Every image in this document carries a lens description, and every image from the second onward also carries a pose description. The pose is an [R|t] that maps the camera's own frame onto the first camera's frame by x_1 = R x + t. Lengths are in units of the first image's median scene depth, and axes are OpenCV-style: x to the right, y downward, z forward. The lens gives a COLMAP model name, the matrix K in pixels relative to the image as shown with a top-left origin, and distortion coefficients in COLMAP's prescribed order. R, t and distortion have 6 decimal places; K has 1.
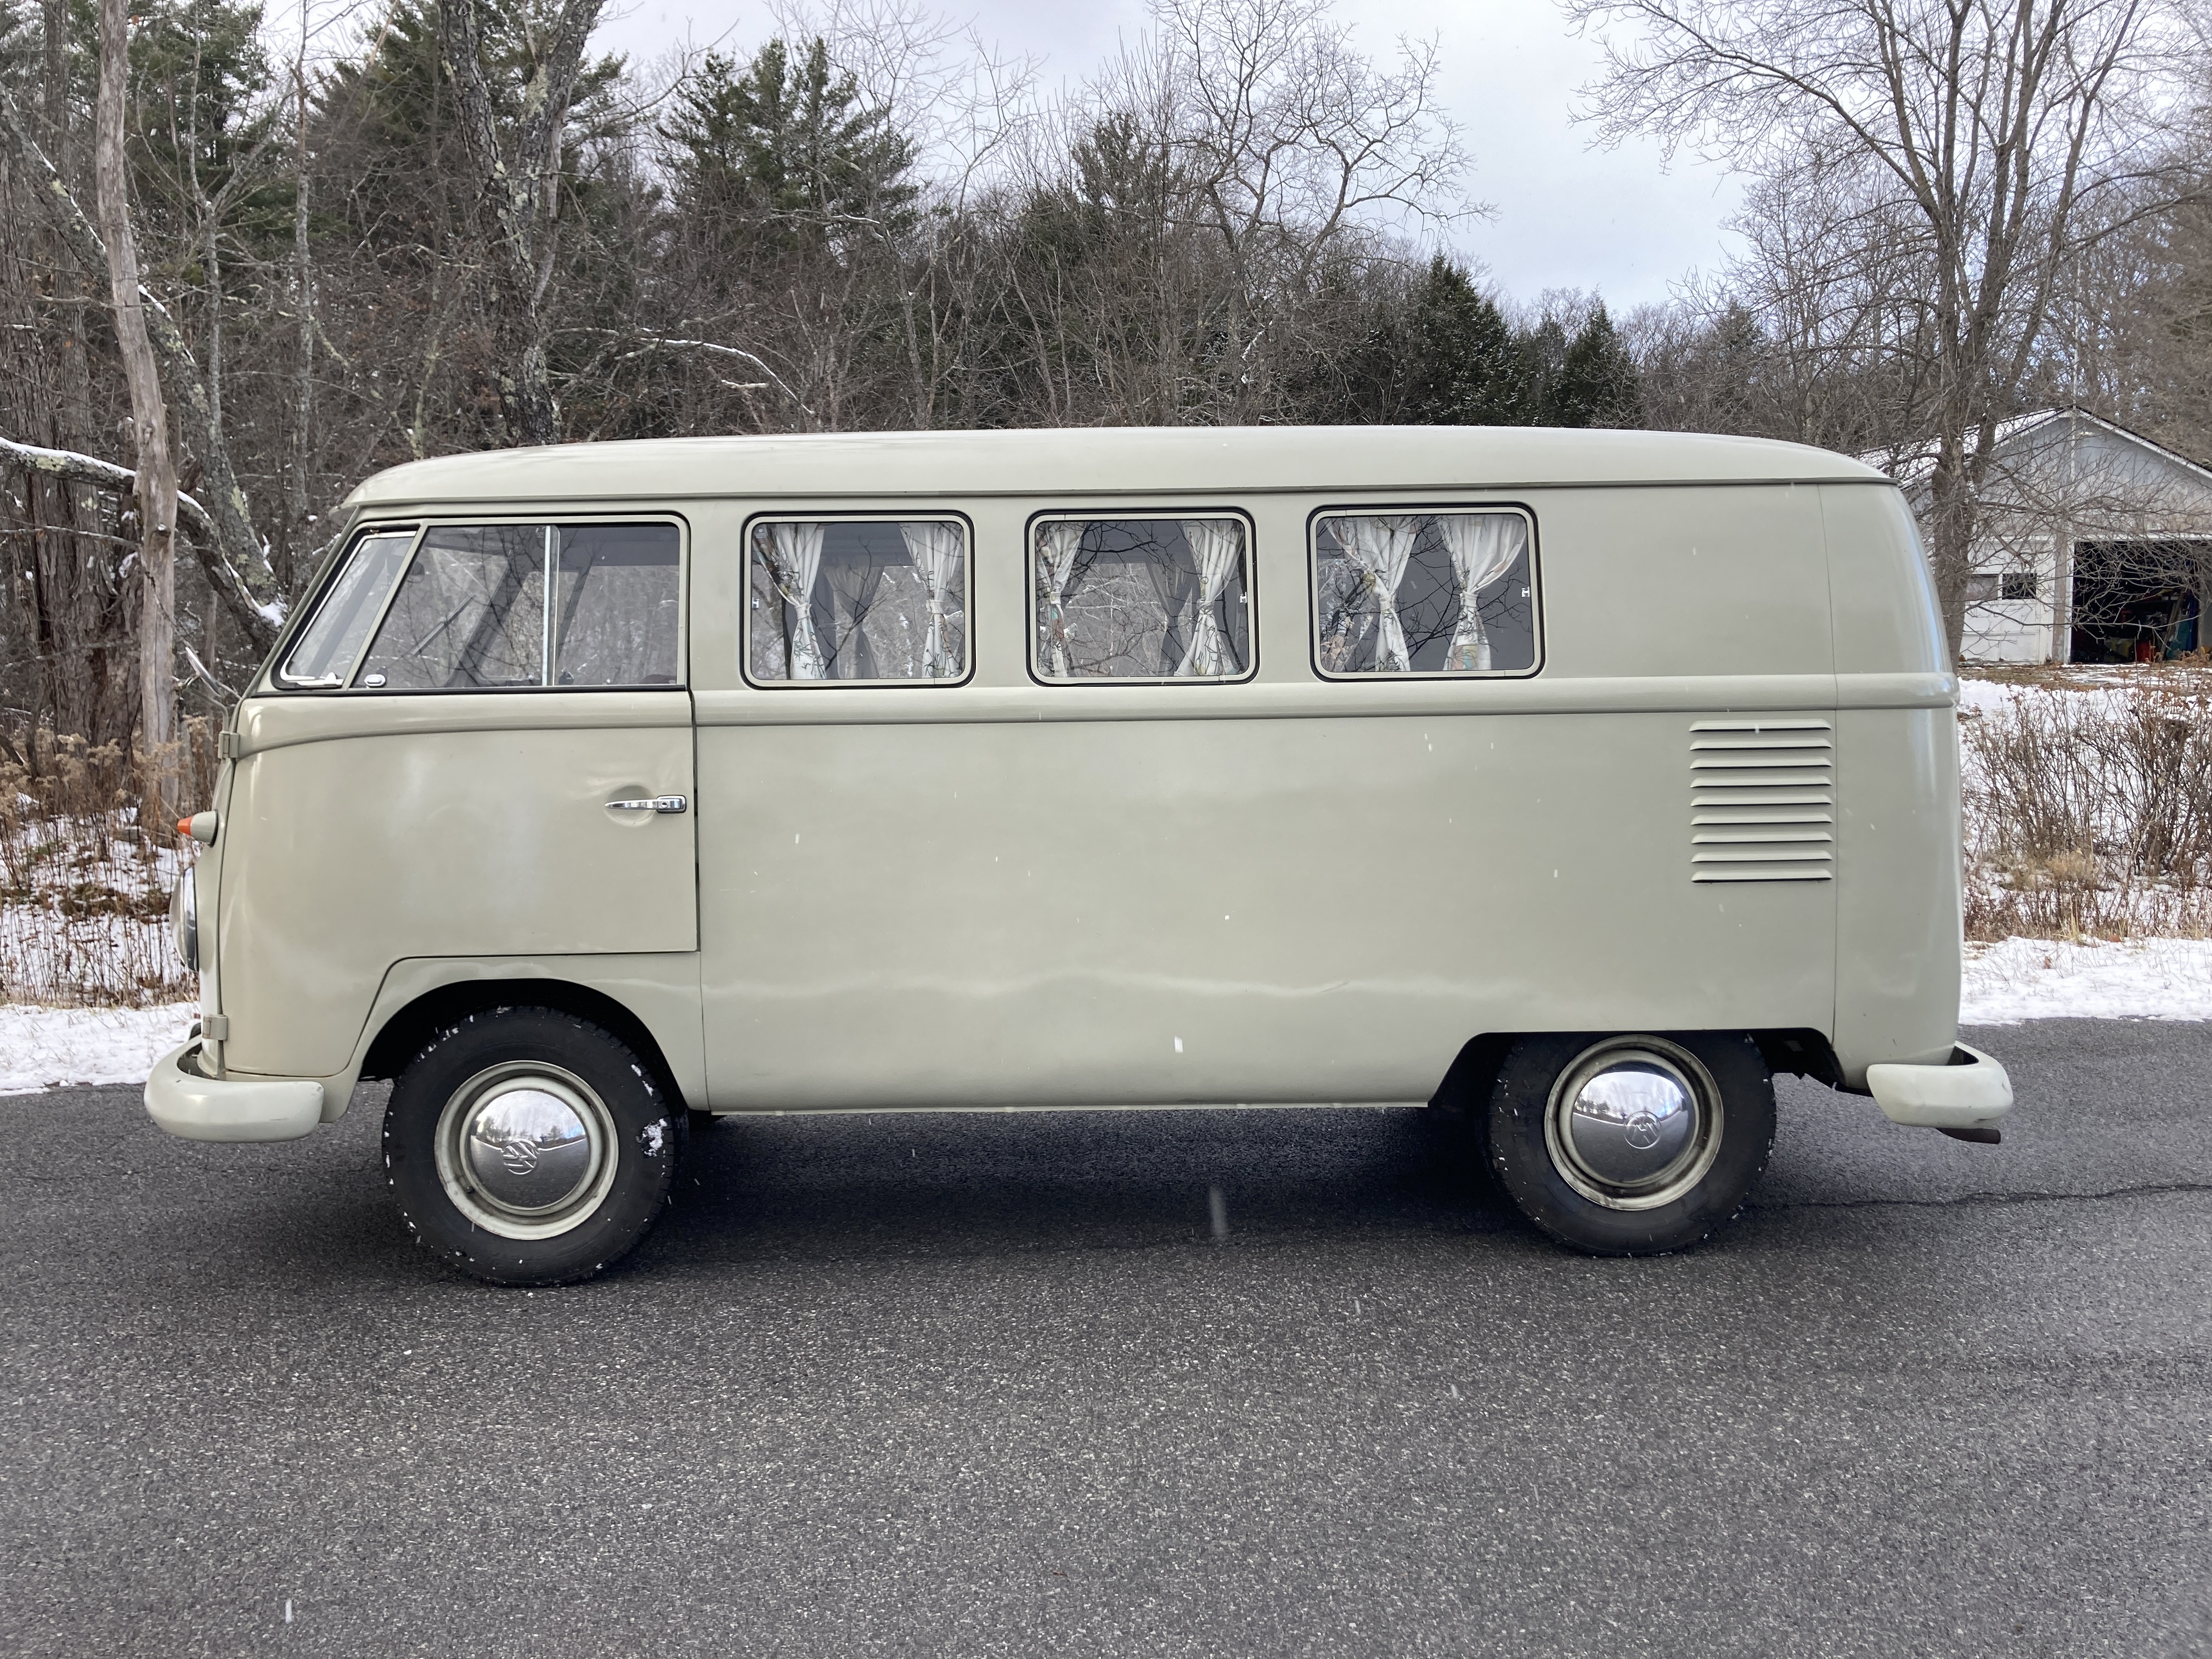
lens RADIAL K [[1809.5, 0, 1065.5], [0, 1809.5, 826.3], [0, 0, 1]] dist [0.057681, -0.090581]
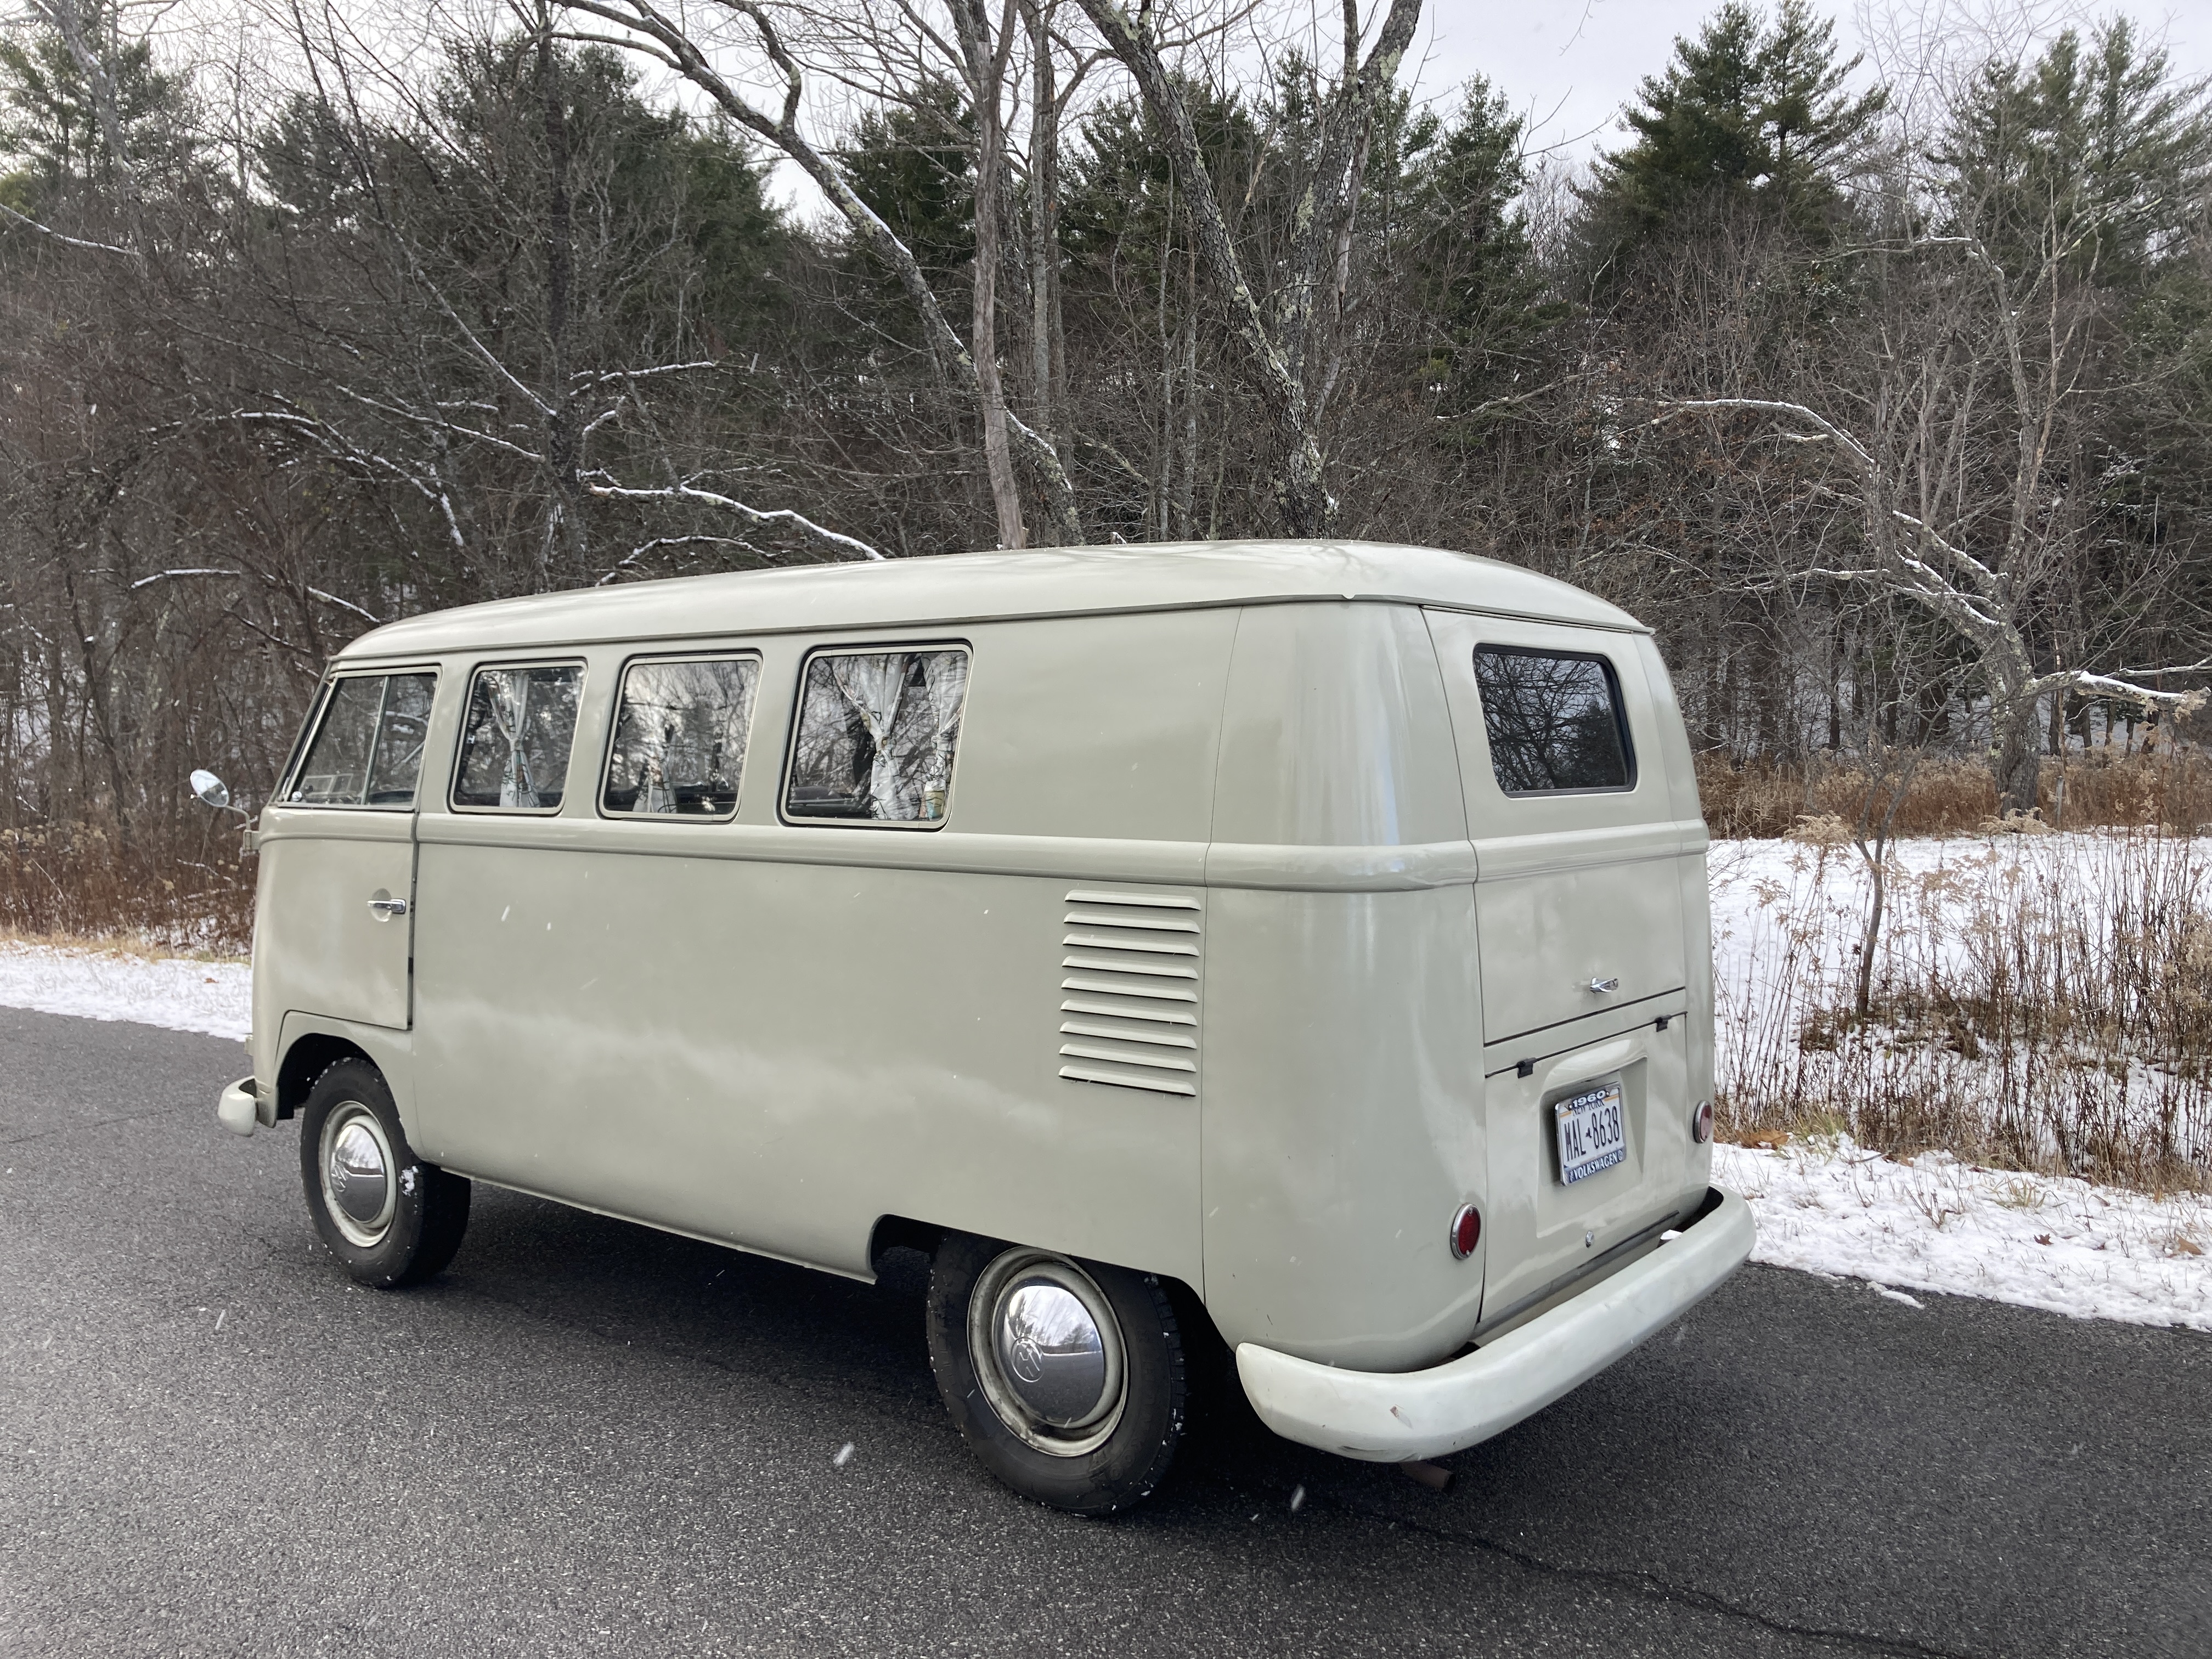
lens RADIAL K [[1809.5, 0, 1065.5], [0, 1809.5, 826.3], [0, 0, 1]] dist [0.057681, -0.090581]
pose [[0.765999, 0.040386, -0.641572, 0.713351], [-0.060745, 0.998106, -0.009698, -0.063721], [0.639965, 0.046401, 0.767002, 0.277972]]
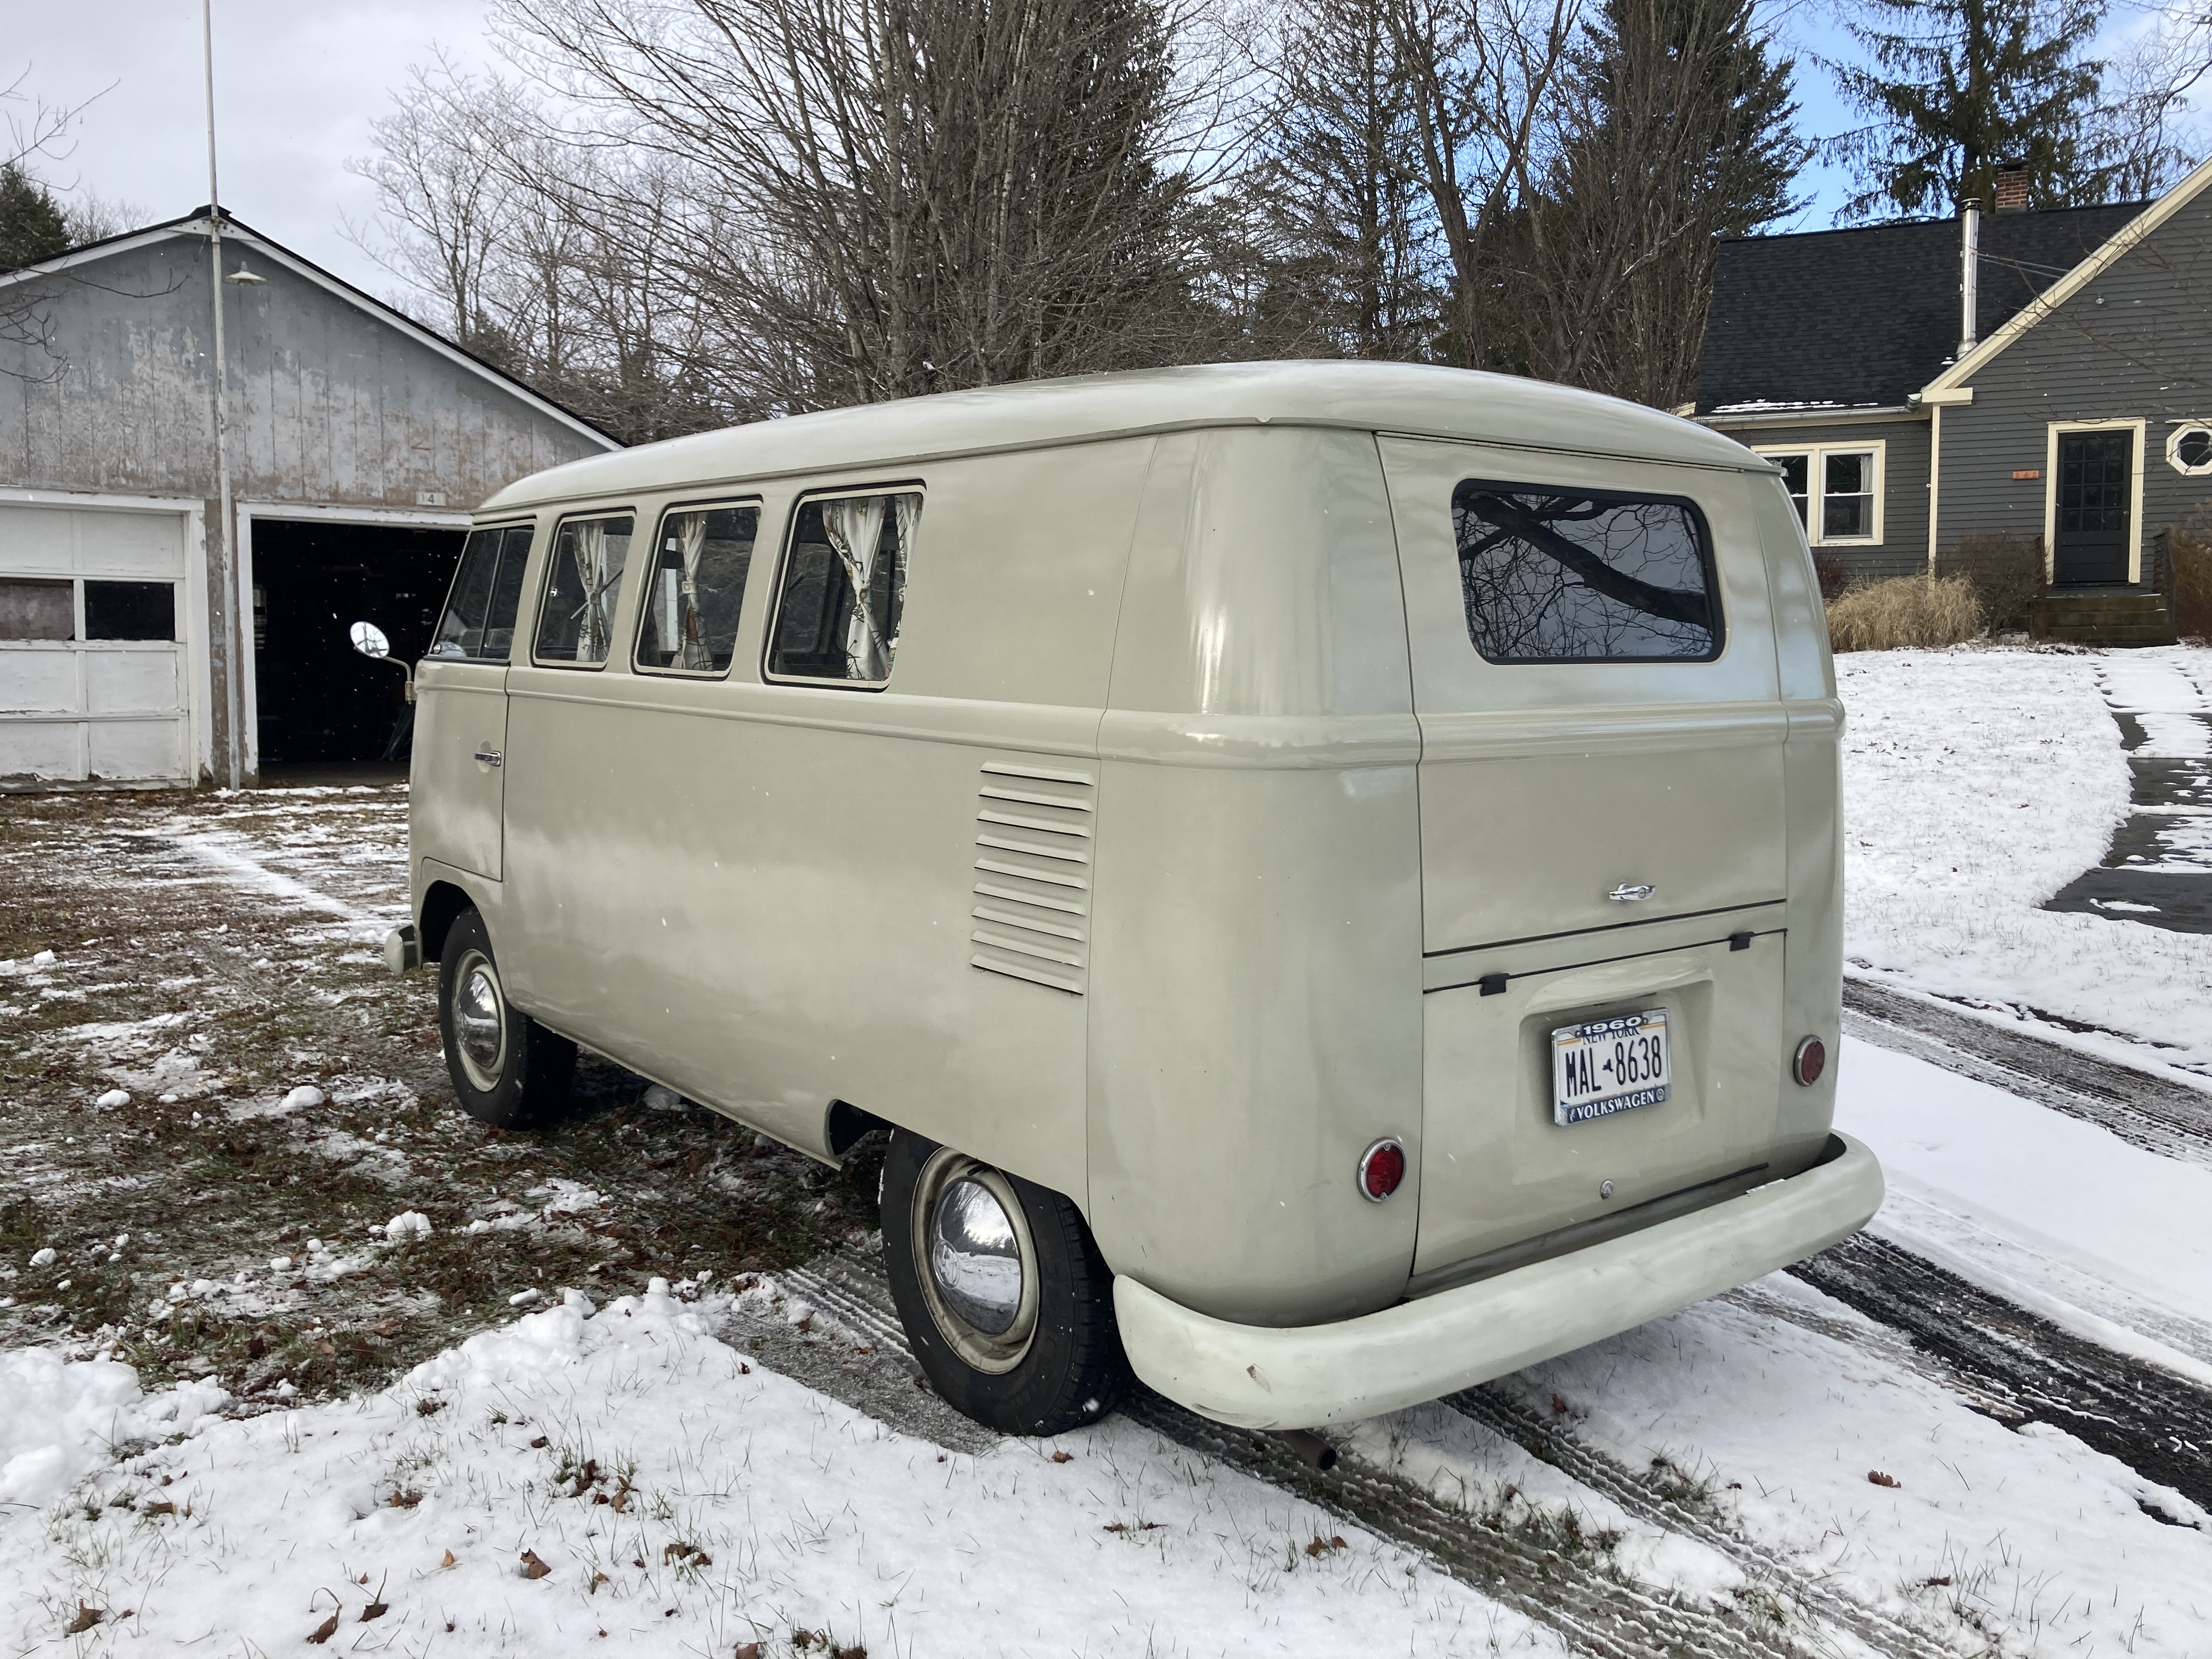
lens RADIAL K [[1818.9, 0, 1107.5], [0, 1818.9, 784.4], [0, 0, 1]] dist [0.052909, -0.003191]
pose [[0.604675, 0.090300, -0.791337, 0.789553], [-0.085934, 0.995149, 0.047893, -0.070419], [0.791823, 0.039043, 0.609501, 0.461549]]
